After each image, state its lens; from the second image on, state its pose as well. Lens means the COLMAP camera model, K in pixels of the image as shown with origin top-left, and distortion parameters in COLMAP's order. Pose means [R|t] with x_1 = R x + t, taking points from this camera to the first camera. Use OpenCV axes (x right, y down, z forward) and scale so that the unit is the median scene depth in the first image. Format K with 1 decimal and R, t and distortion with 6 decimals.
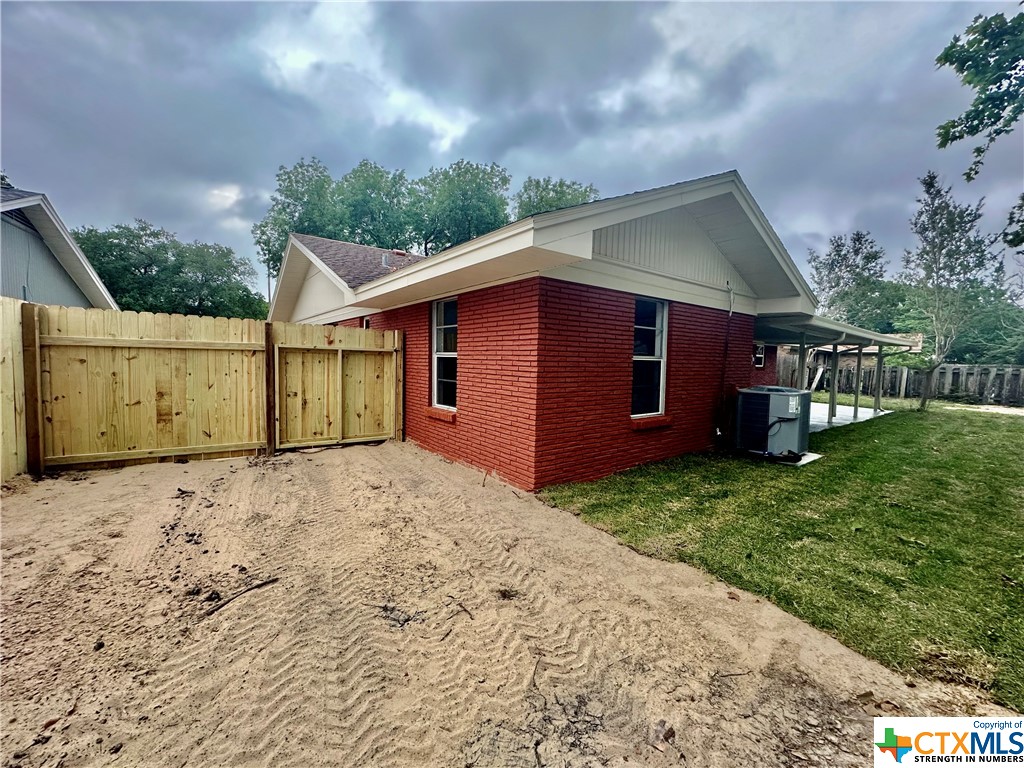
lens RADIAL K [[410.3, 0, 513.8], [0, 410.3, 383.9], [0, 0, 1]] dist [0.001460, -0.000464]
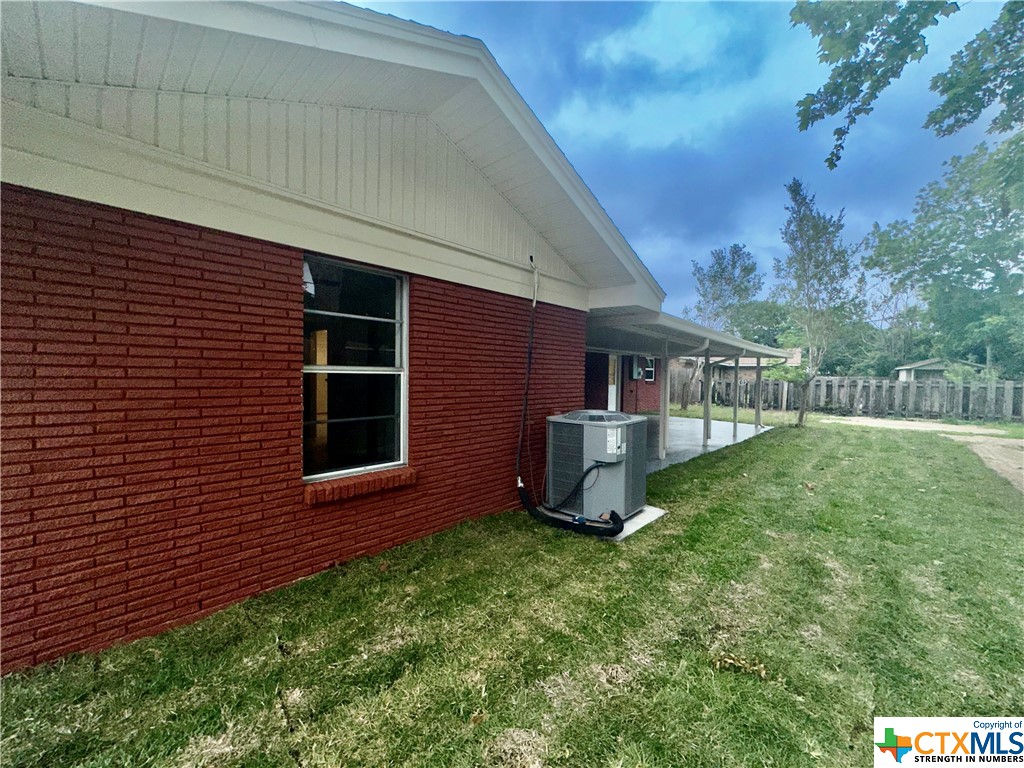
lens RADIAL K [[410.3, 0, 509.5], [0, 410.3, 381.6], [0, 0, 1]] dist [0.001460, -0.000464]
pose [[0.987115, -0.008335, 0.159792, 0.189550], [0.015018, 0.999060, -0.040659, -0.008760], [-0.159303, 0.042535, 0.986313, 0.174524]]
